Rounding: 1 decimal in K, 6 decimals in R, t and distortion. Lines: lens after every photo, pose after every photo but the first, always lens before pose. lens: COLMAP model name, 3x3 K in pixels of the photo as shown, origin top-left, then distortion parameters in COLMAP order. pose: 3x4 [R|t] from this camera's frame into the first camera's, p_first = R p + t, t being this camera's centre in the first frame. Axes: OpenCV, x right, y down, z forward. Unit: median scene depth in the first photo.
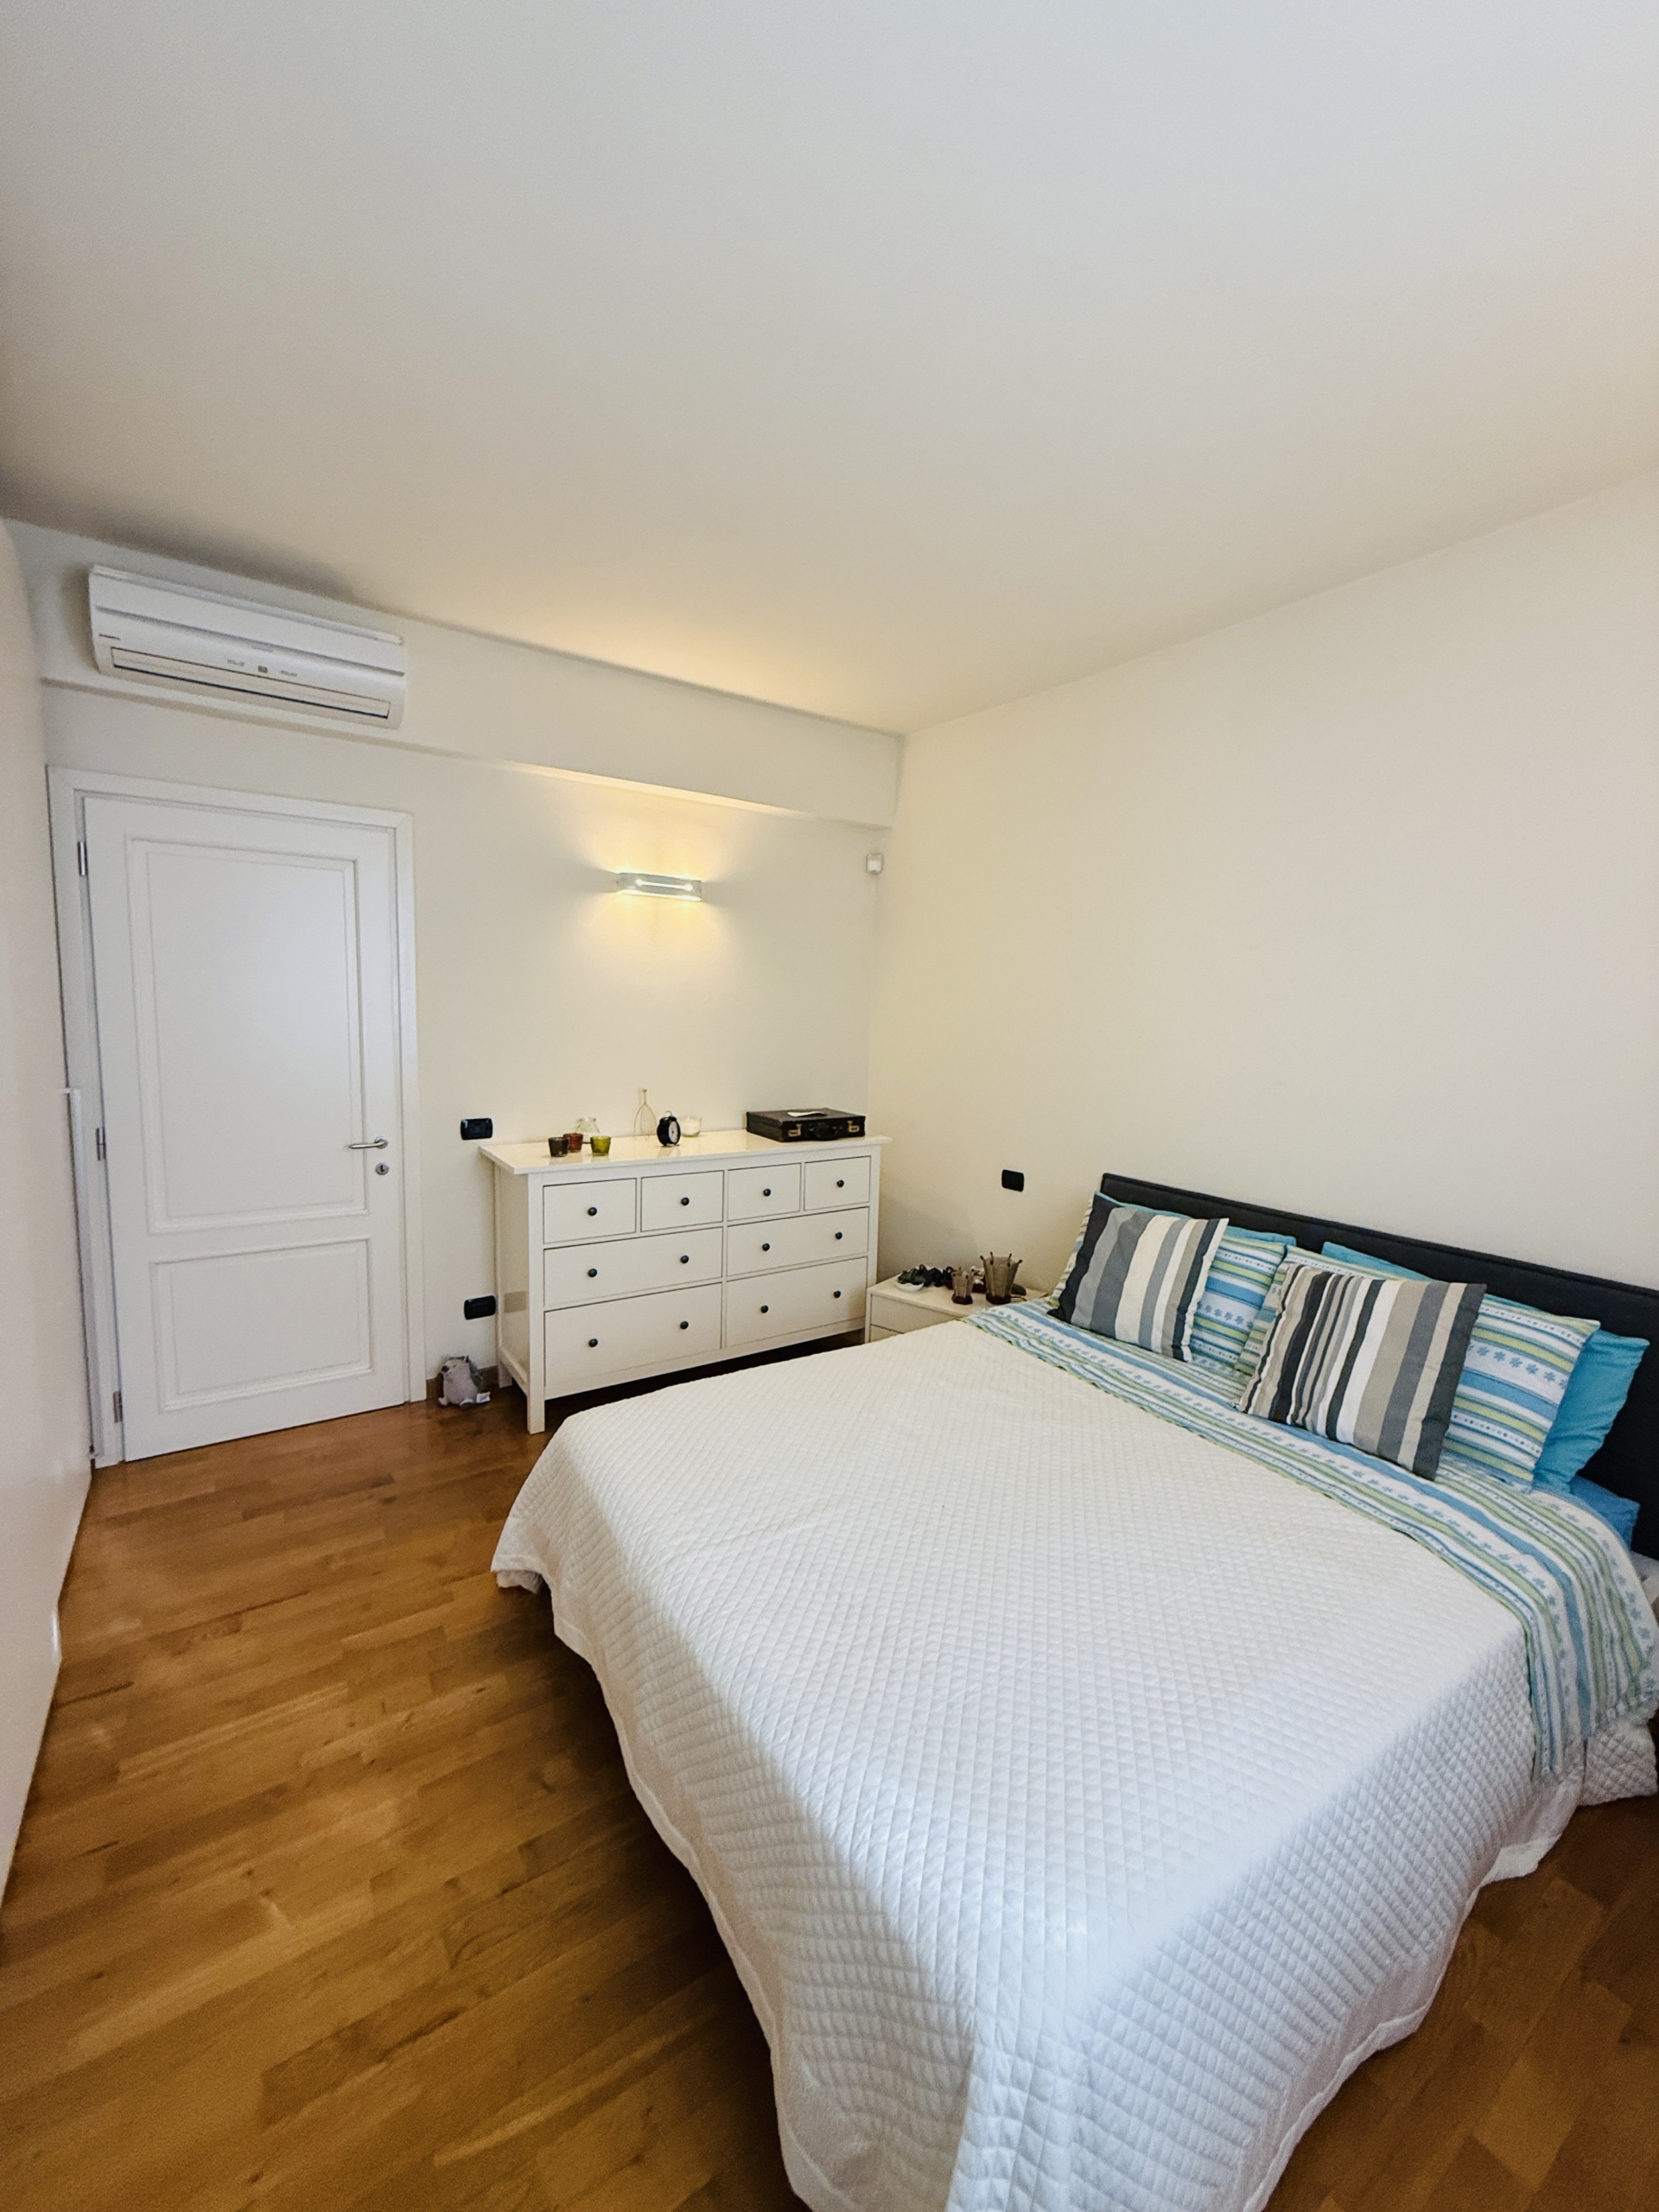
lens RADIAL K [[876.9, 0, 840.5], [0, 876.9, 1097.2], [0, 0, 1]] dist [-0.002030, 0.000473]
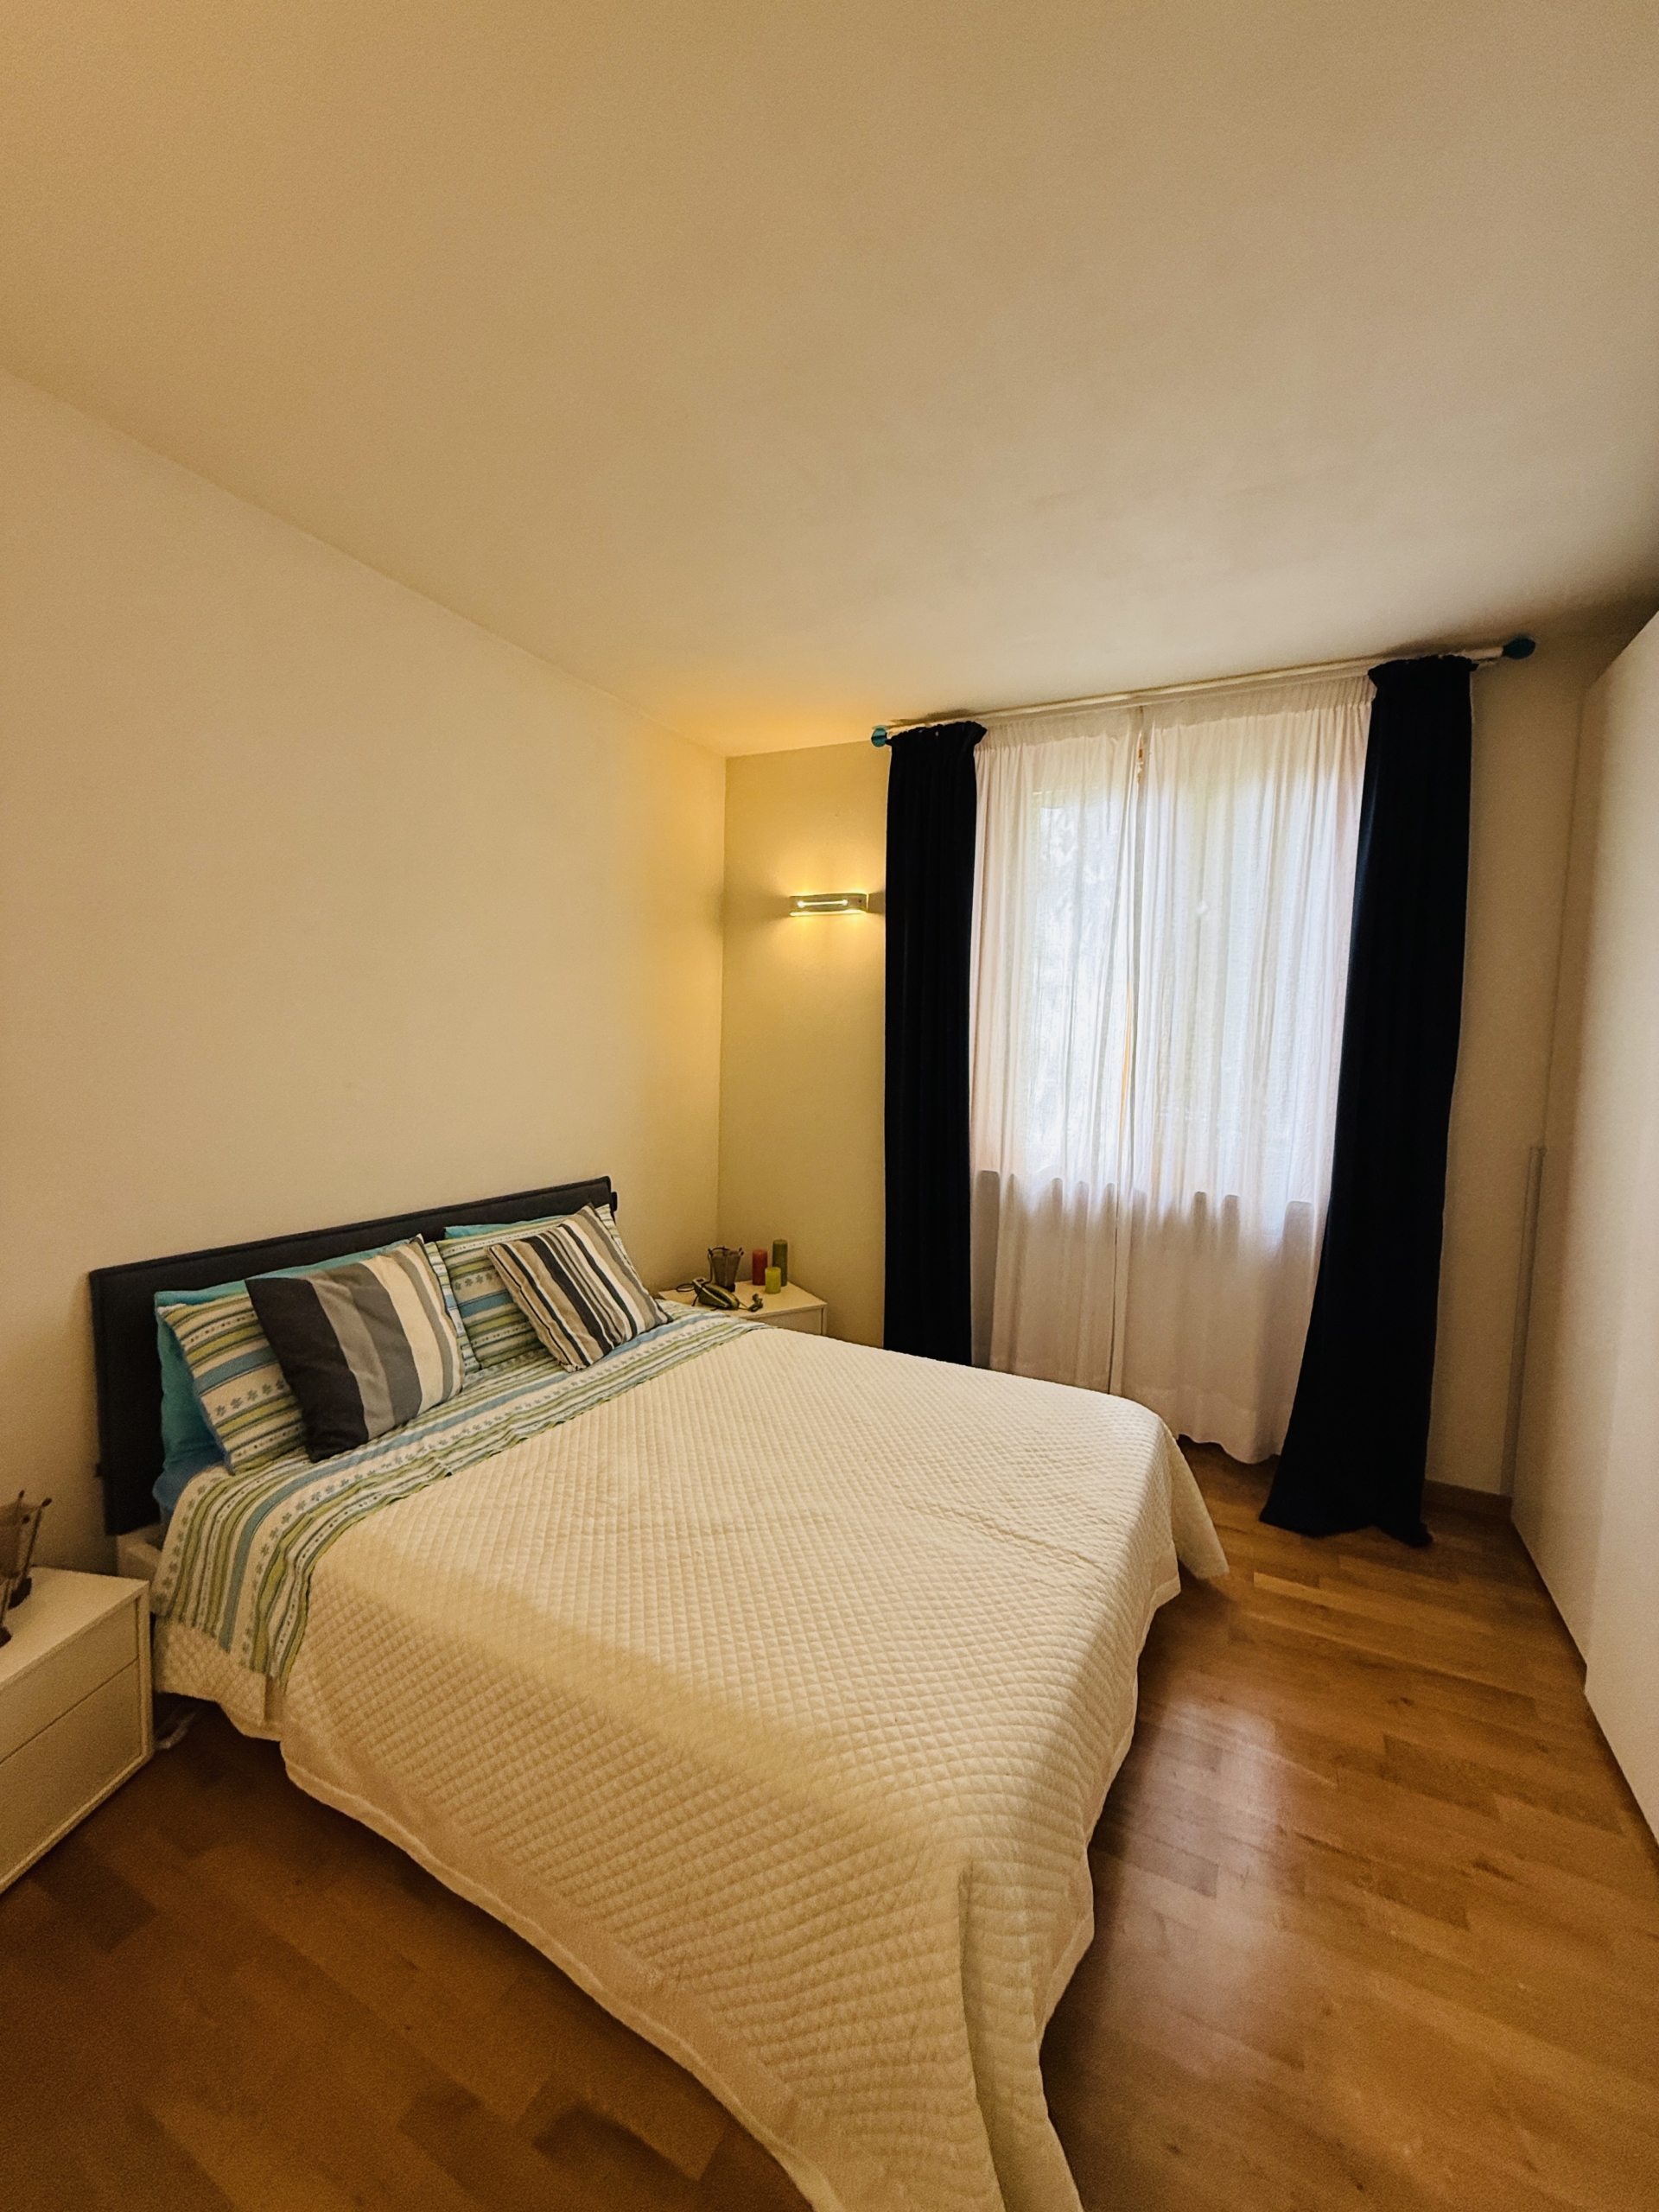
lens RADIAL K [[876.9, 0, 830.7], [0, 876.9, 1107.1], [0, 0, 1]] dist [-0.002030, 0.000473]
pose [[-0.478173, -0.103213, 0.872180, -0.606051], [0.052538, 0.987931, 0.145714, -0.112991], [-0.876693, 0.115499, -0.466979, 1.144833]]
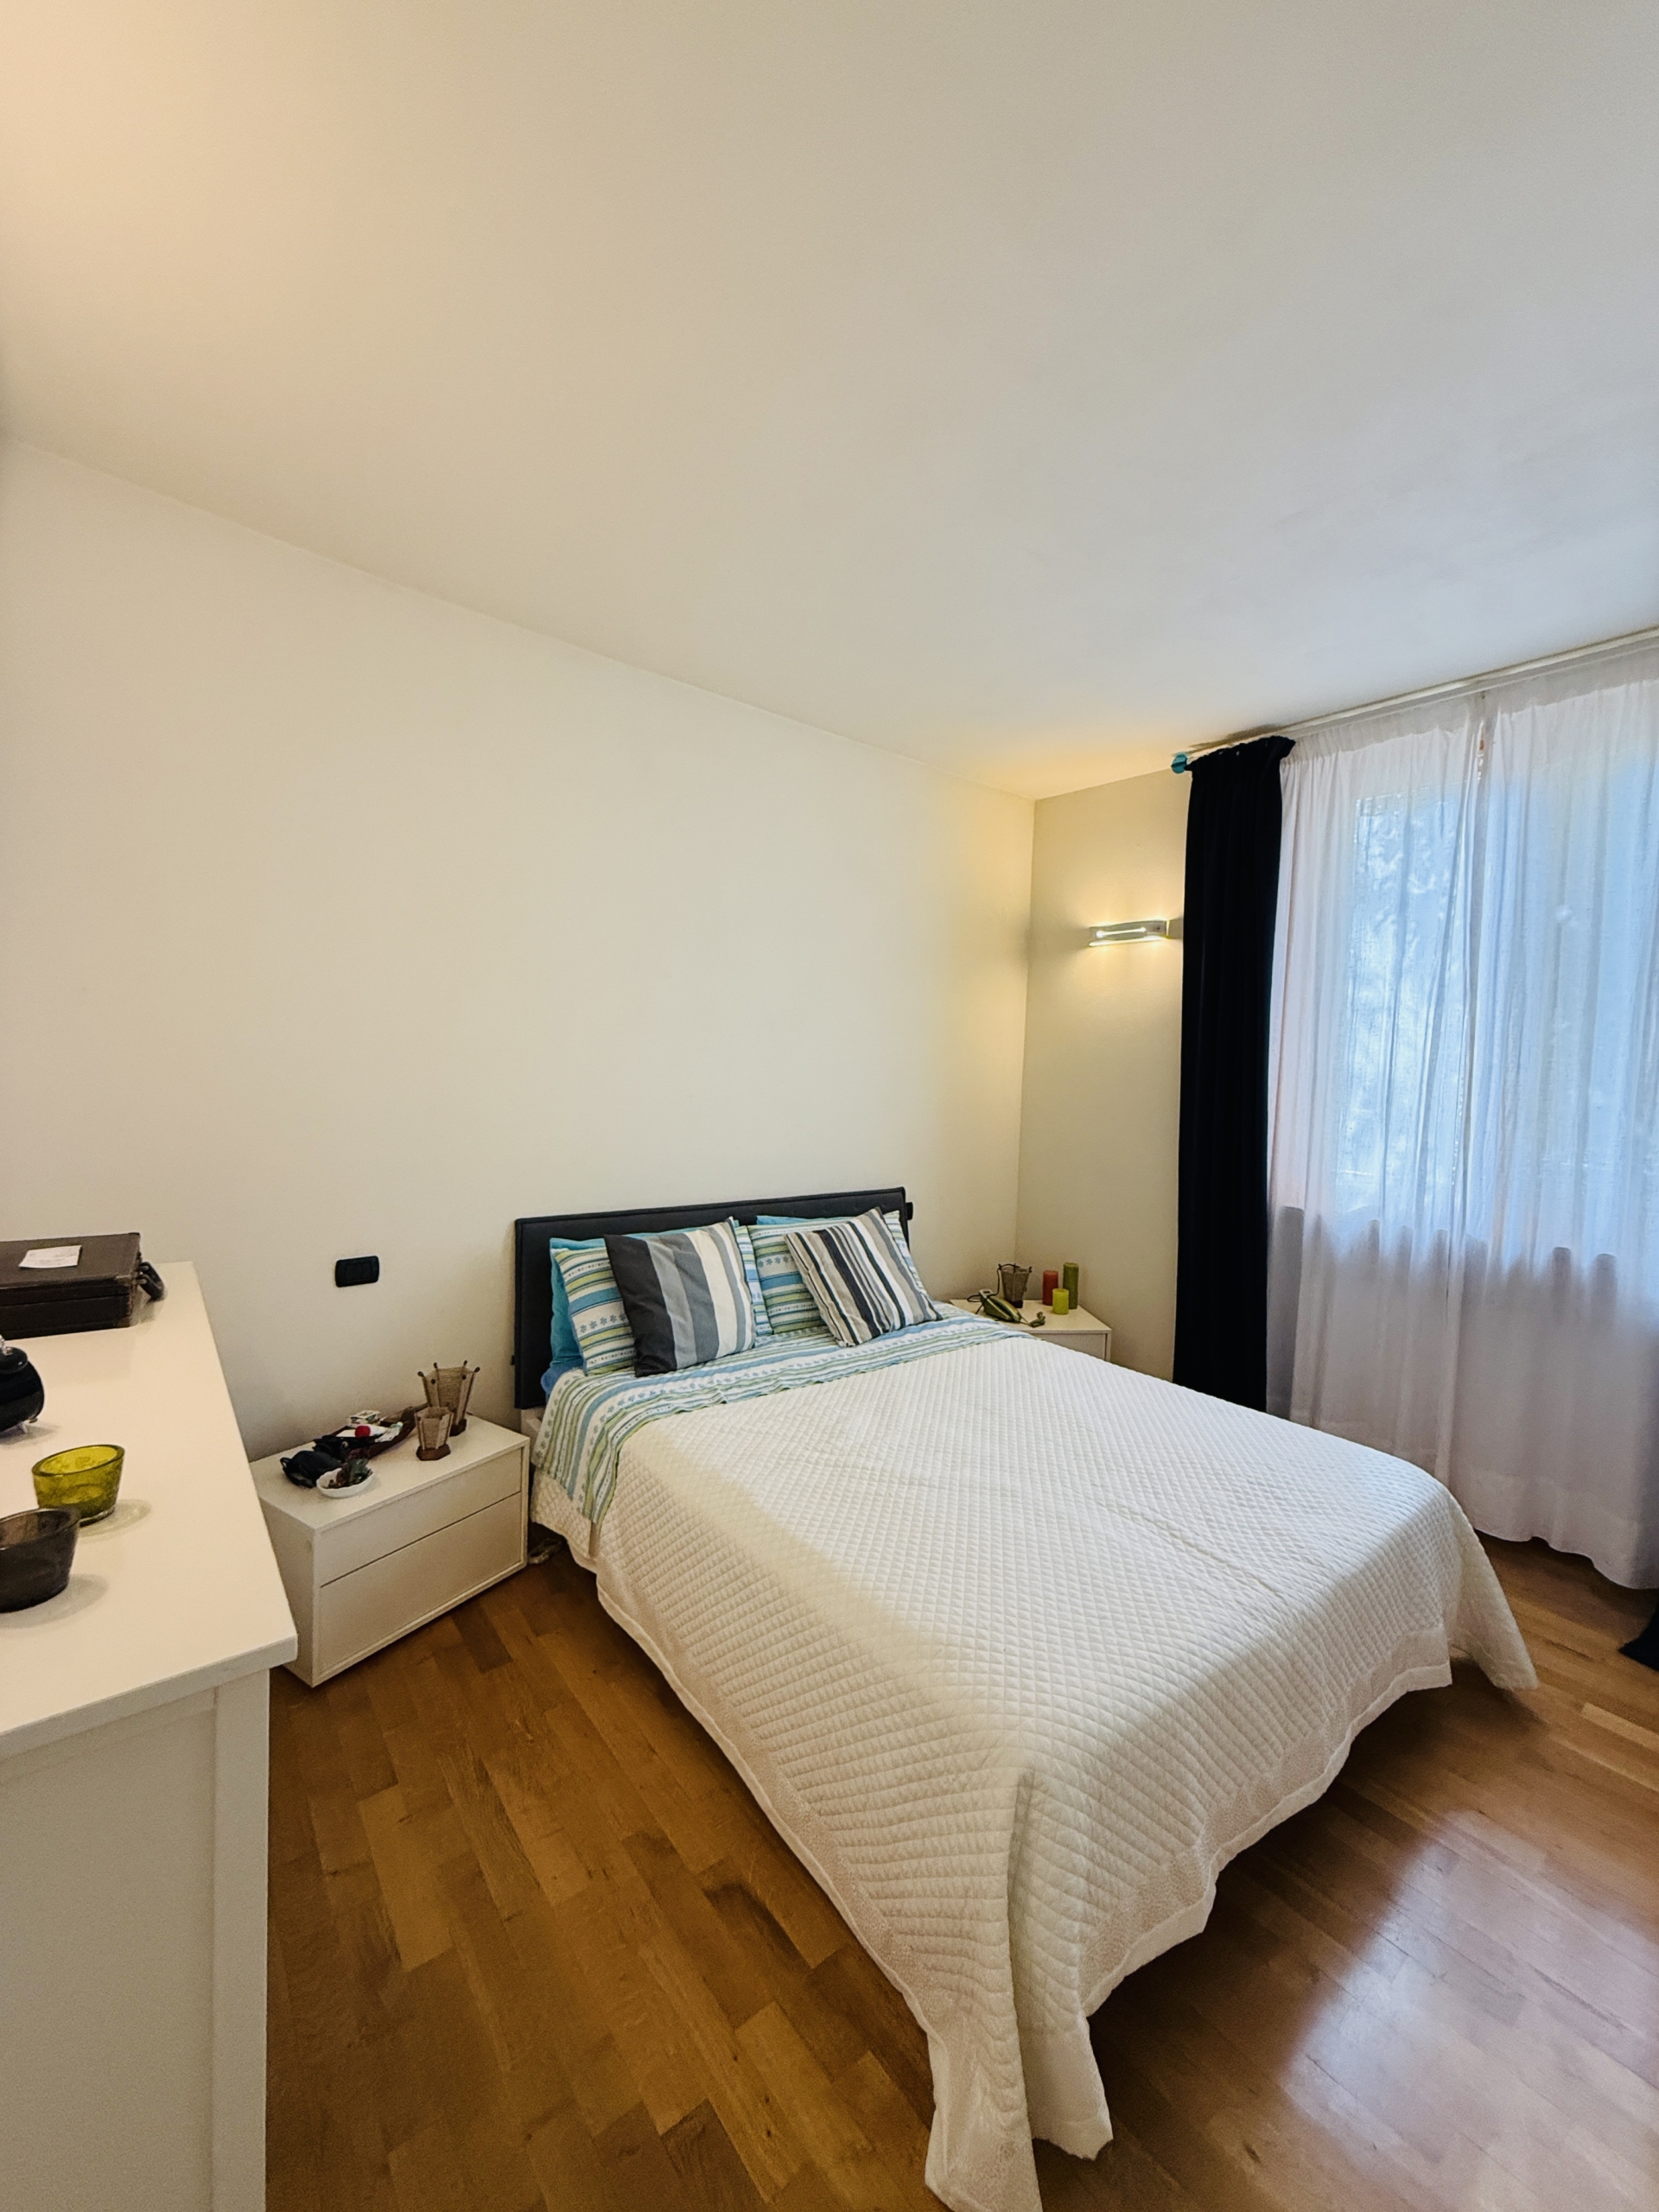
lens RADIAL K [[876.9, 0, 830.6], [0, 876.9, 1109.4], [0, 0, 1]] dist [-0.002030, 0.000473]
pose [[-0.074147, -0.078148, 0.994181, -0.759110], [0.067451, 0.994249, 0.083184, -0.093769], [-0.994964, 0.073226, -0.068450, 1.039051]]
